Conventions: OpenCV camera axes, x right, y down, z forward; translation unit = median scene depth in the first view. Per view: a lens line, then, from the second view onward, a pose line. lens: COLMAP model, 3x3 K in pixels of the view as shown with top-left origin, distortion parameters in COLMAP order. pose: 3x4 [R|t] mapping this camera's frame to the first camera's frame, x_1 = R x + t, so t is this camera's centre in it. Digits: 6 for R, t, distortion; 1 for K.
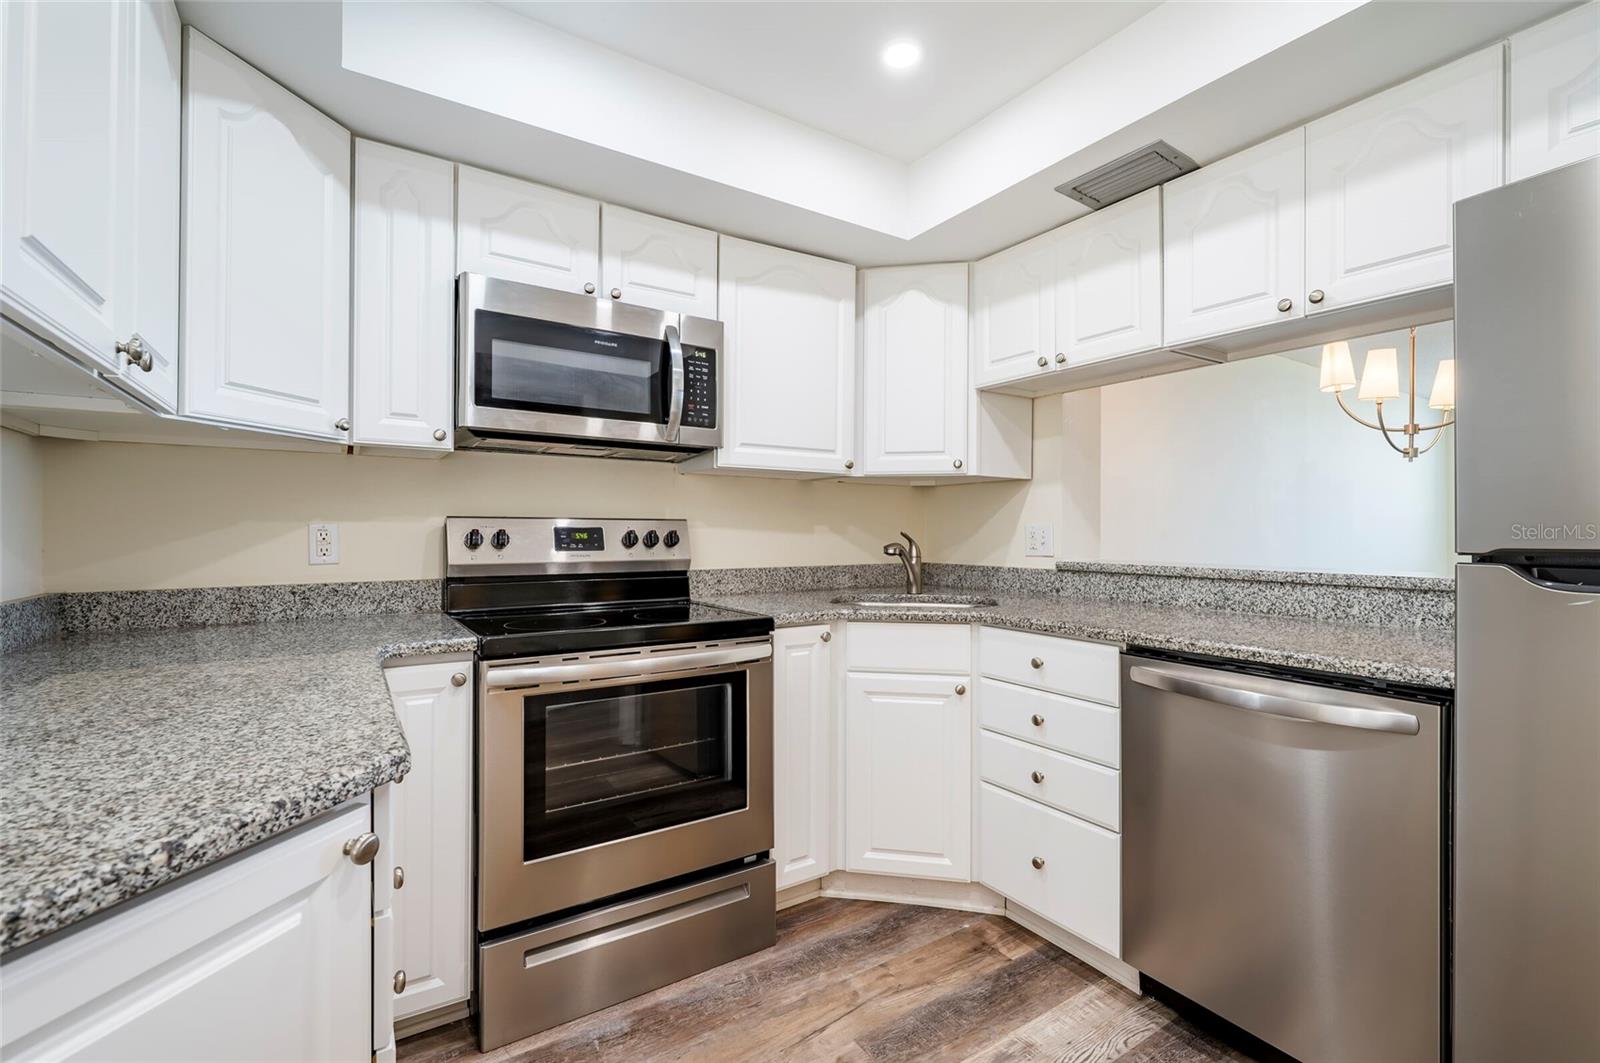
lens RADIAL K [[704.5, 0, 798.7], [0, 704.5, 528.7], [0, 0, 1]] dist [0.002042, -0.002373]
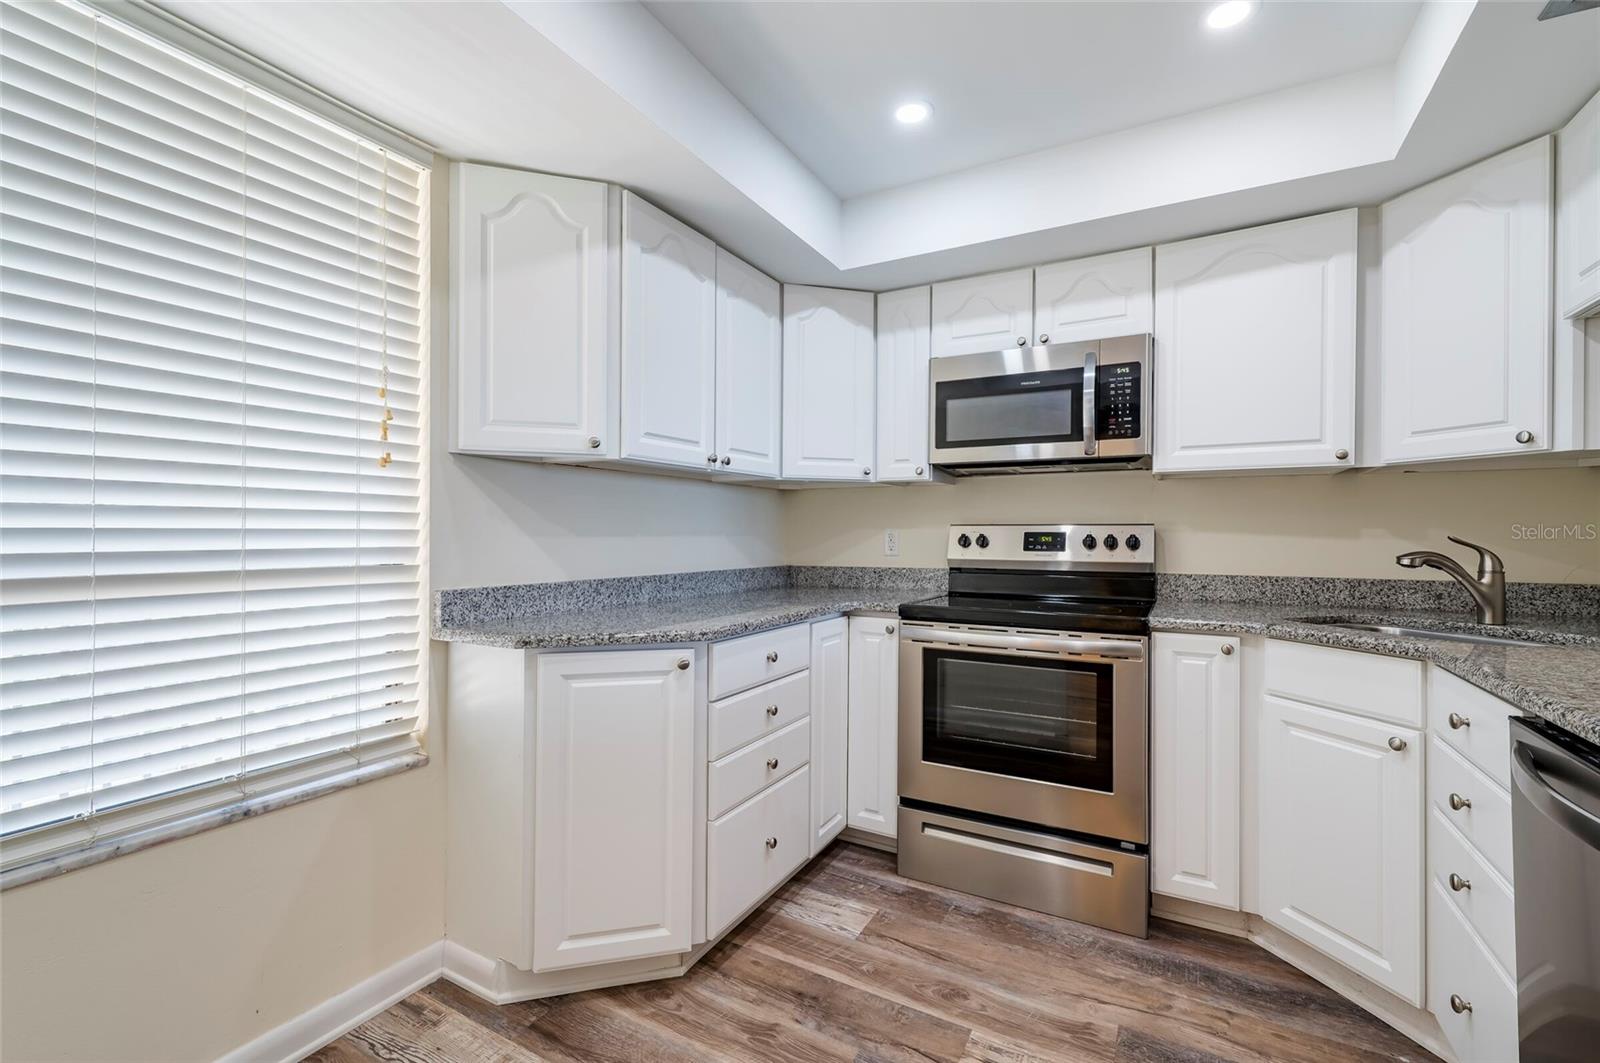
lens RADIAL K [[675.2, 0, 798.4], [0, 675.2, 527.0], [0, 0, 1]] dist [0.001549, -0.001042]
pose [[0.471319, -0.010076, -0.881905, 0.558413], [0.001262, 0.999941, -0.010750, 0.001627], [0.881962, 0.003954, 0.471304, 0.083929]]
